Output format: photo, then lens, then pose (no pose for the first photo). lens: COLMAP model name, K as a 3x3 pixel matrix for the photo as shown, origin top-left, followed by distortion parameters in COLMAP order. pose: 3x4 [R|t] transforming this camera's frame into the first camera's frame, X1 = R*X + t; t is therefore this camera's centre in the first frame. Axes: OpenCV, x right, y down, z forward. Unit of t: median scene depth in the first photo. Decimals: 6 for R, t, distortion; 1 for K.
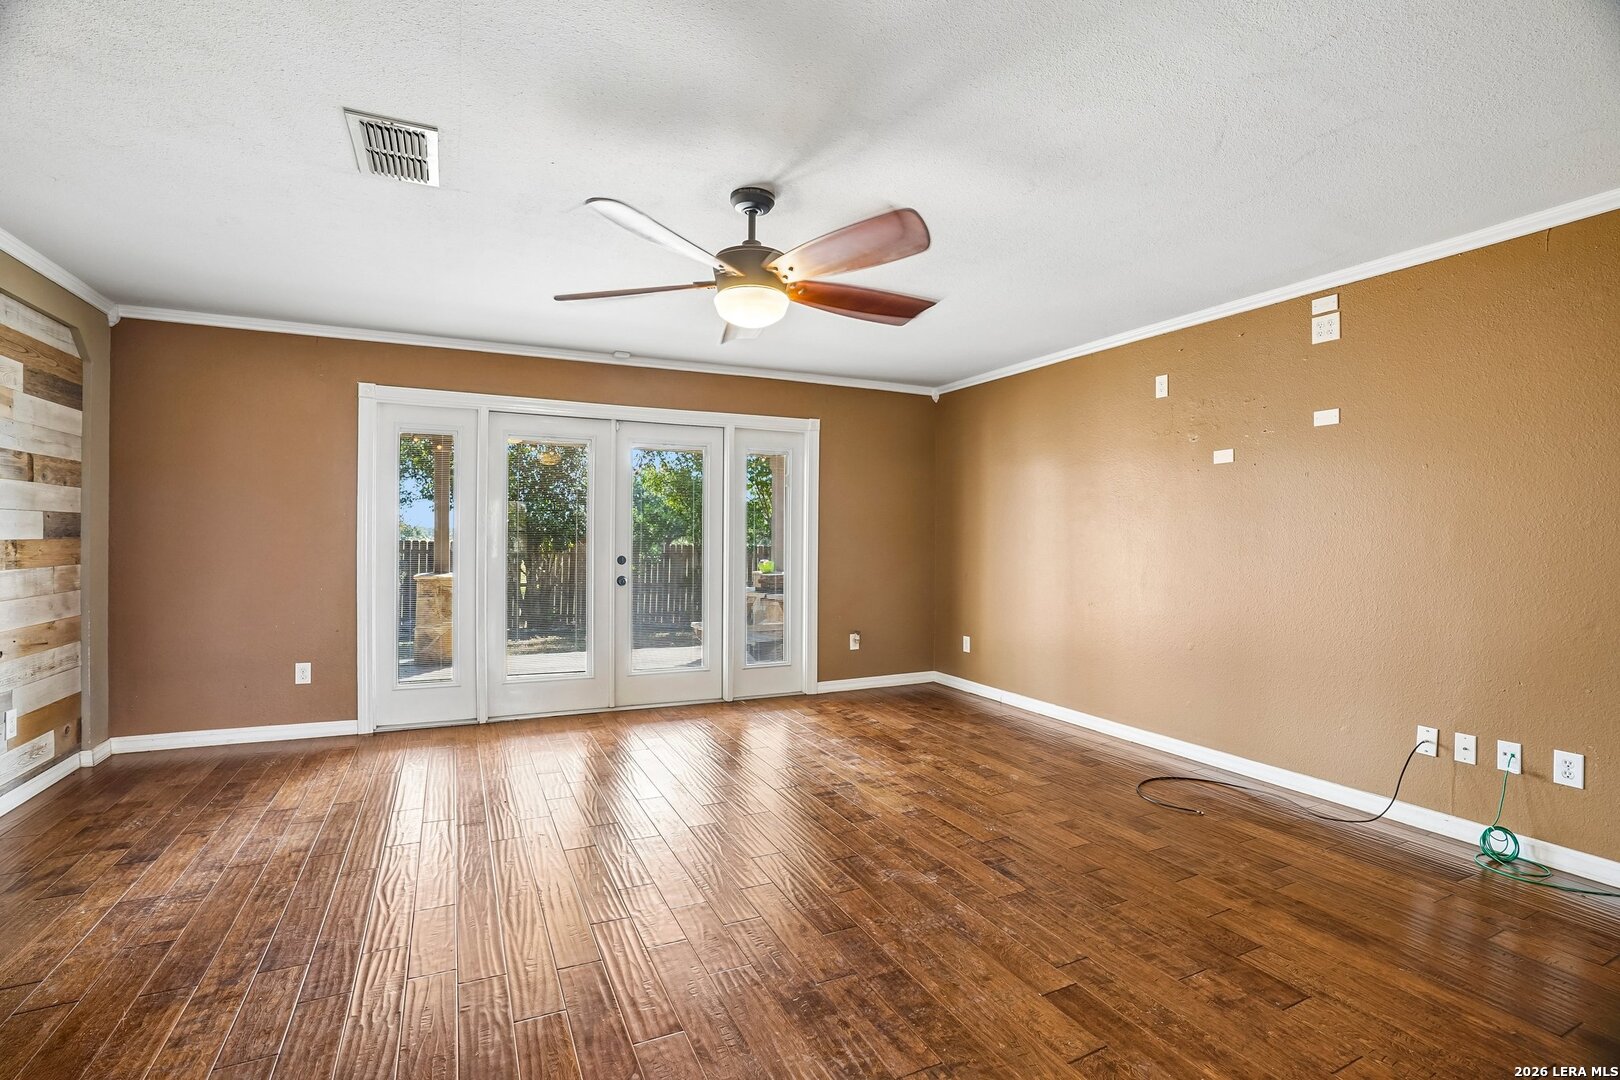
lens RADIAL K [[754.6, 0, 815.7], [0, 754.6, 534.2], [0, 0, 1]] dist [-0.069252, 0.026500]
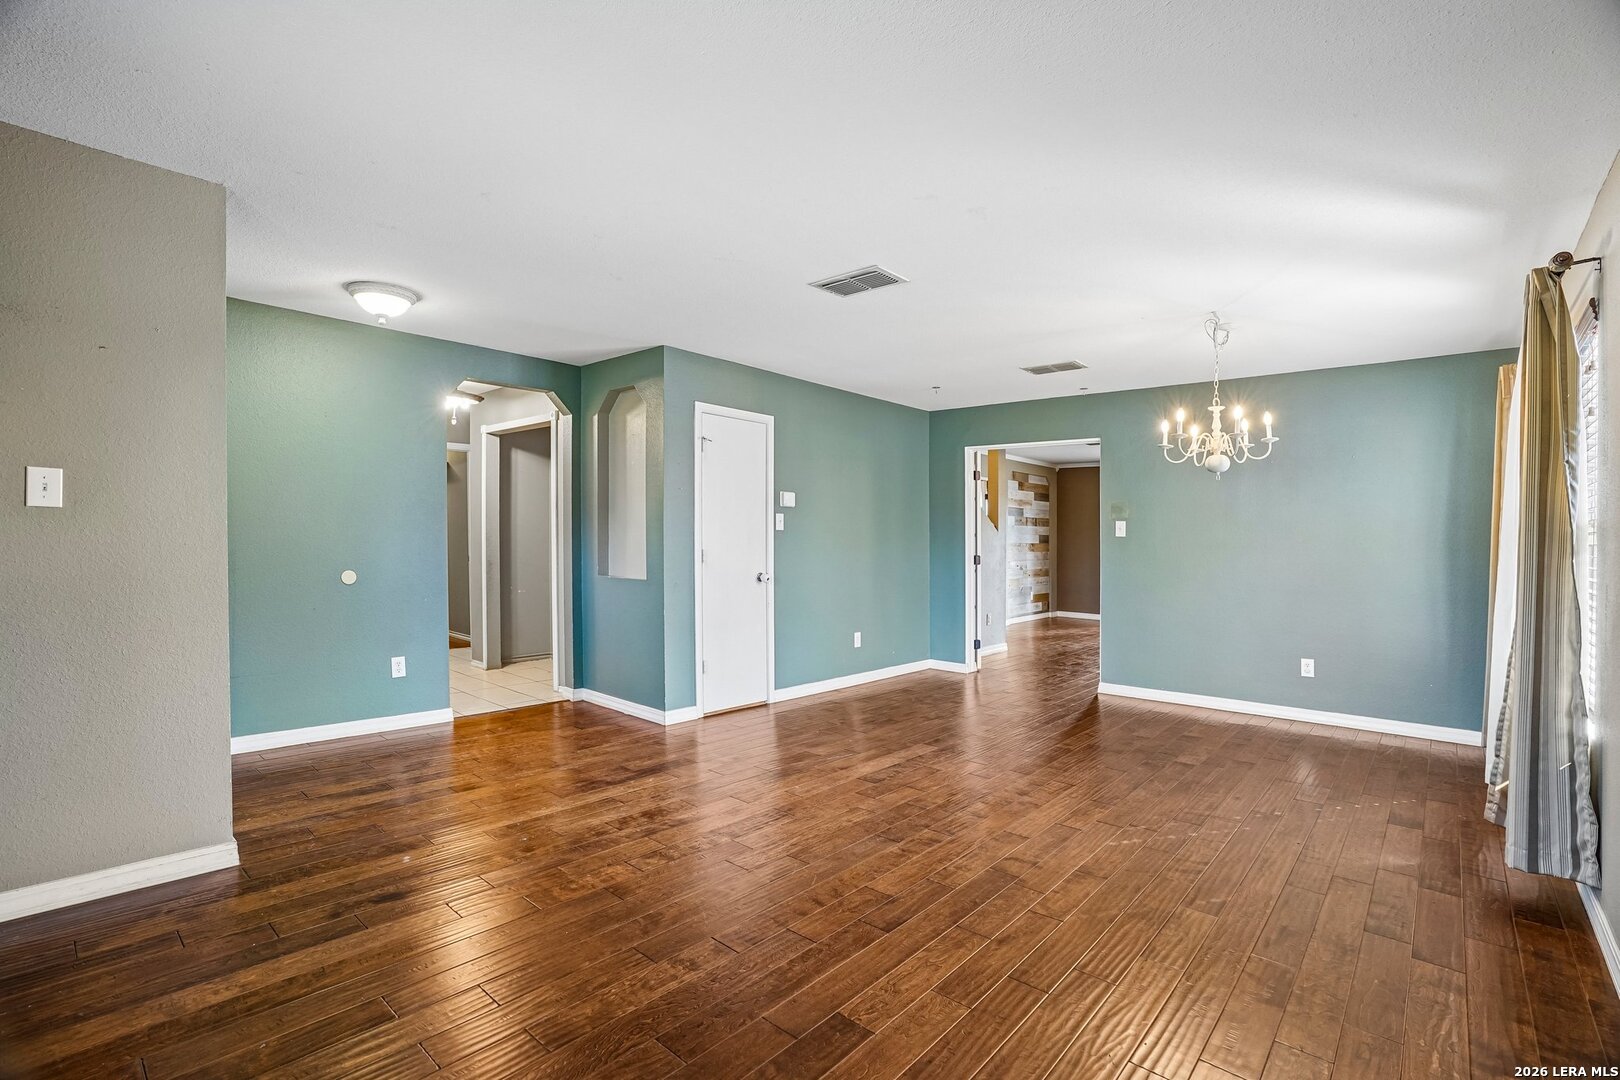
lens RADIAL K [[754.6, 0, 815.7], [0, 754.6, 534.2], [0, 0, 1]] dist [-0.069252, 0.026500]
pose [[0.393080, -0.004234, -0.919495, 1.677114], [-0.005173, 0.999963, -0.006816, -0.005773], [0.919490, 0.007435, 0.393043, -1.285282]]
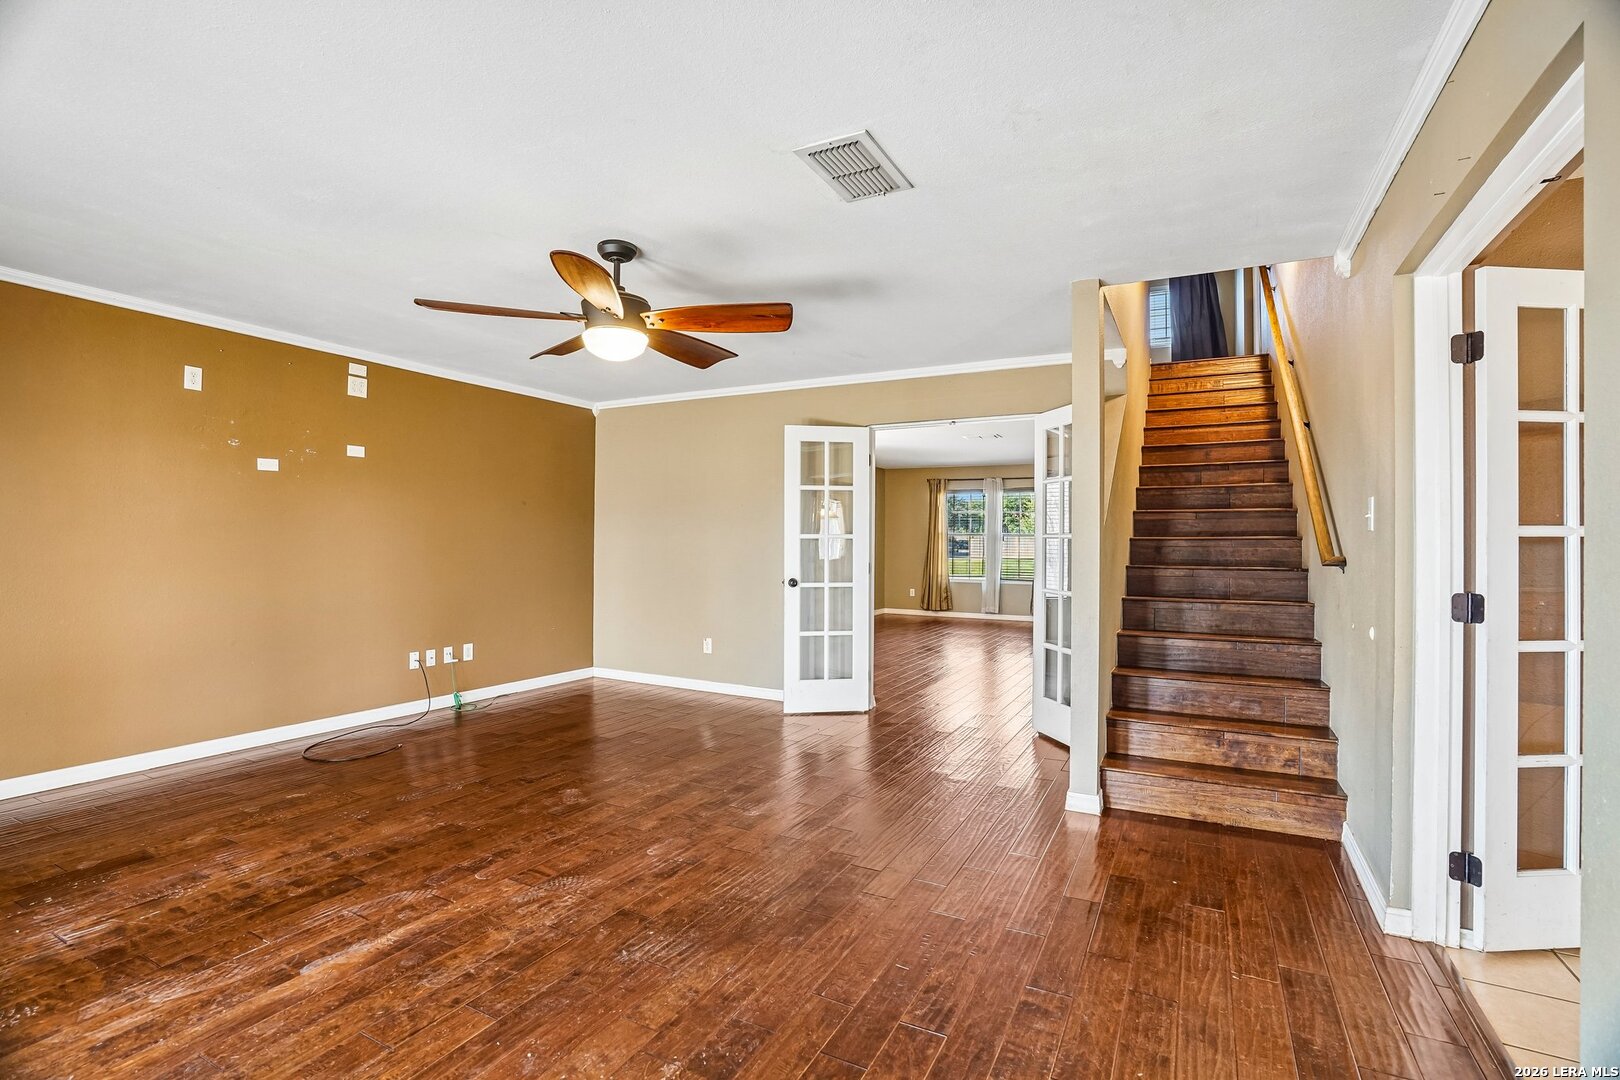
lens RADIAL K [[754.6, 0, 815.7], [0, 754.6, 534.2], [0, 0, 1]] dist [-0.069252, 0.026500]
pose [[-0.598858, -0.003521, 0.800847, -0.933199], [-0.016029, 0.999843, -0.007590, -0.005760], [-0.800695, -0.017382, -0.598820, 1.126930]]
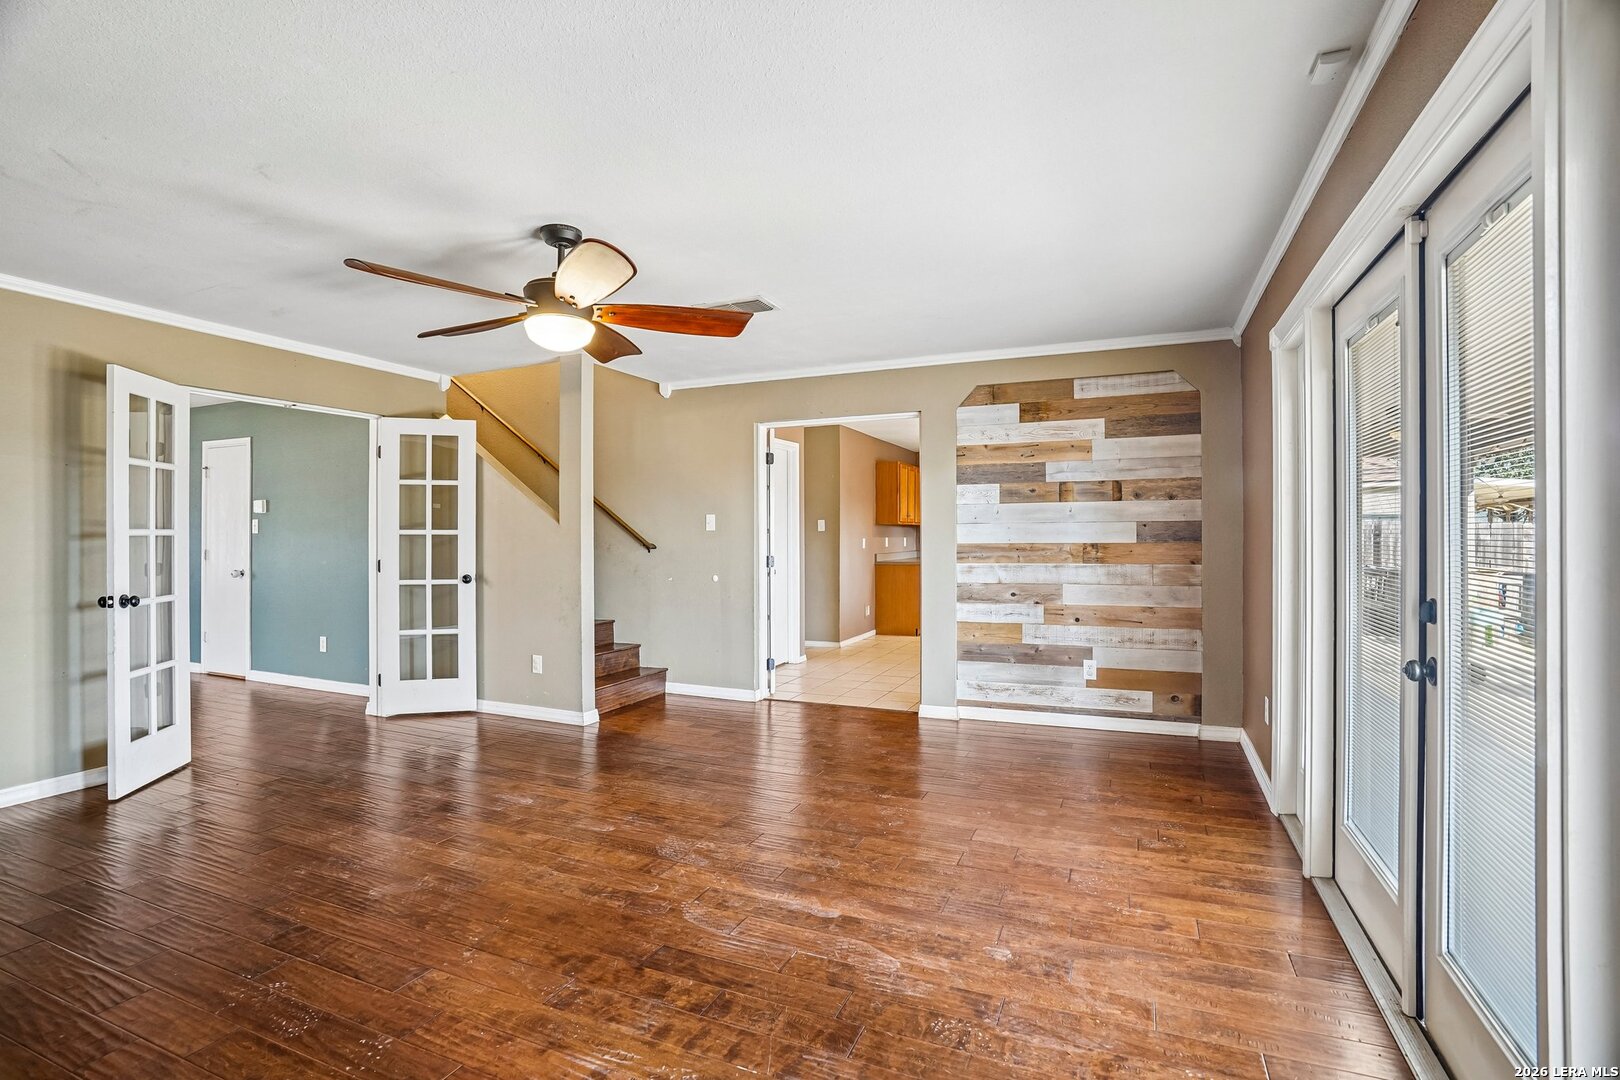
lens RADIAL K [[748.2, 0, 812.5], [0, 748.2, 540.5], [0, 0, 1]] dist [-0.071437, 0.027749]
pose [[-0.755988, 0.001041, -0.654584, 0.262292], [0.004075, 0.999987, -0.003116, 0.004086], [0.654572, -0.005023, -0.755983, 1.611412]]
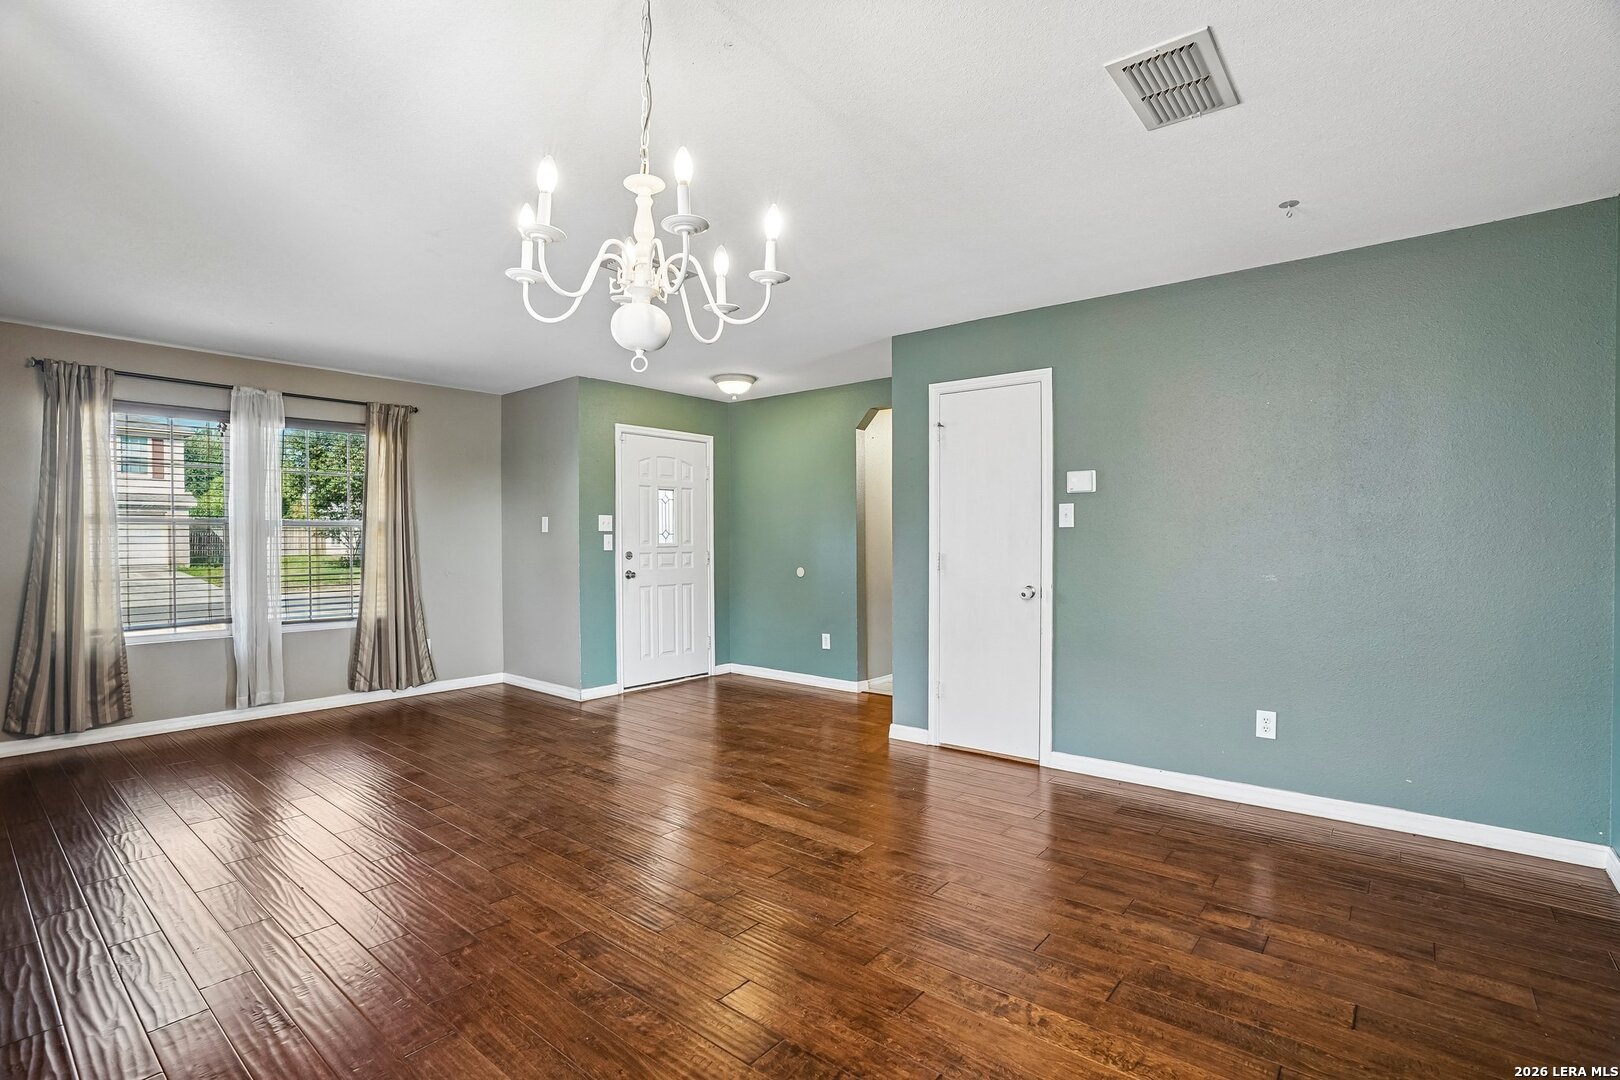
lens RADIAL K [[754.6, 0, 815.7], [0, 754.6, 534.2], [0, 0, 1]] dist [-0.069252, 0.026500]
pose [[-0.906429, -0.005768, -0.422318, 0.961354], [-0.000709, 0.999926, -0.012137, -0.000444], [0.422357, -0.010702, -0.906366, 0.167849]]
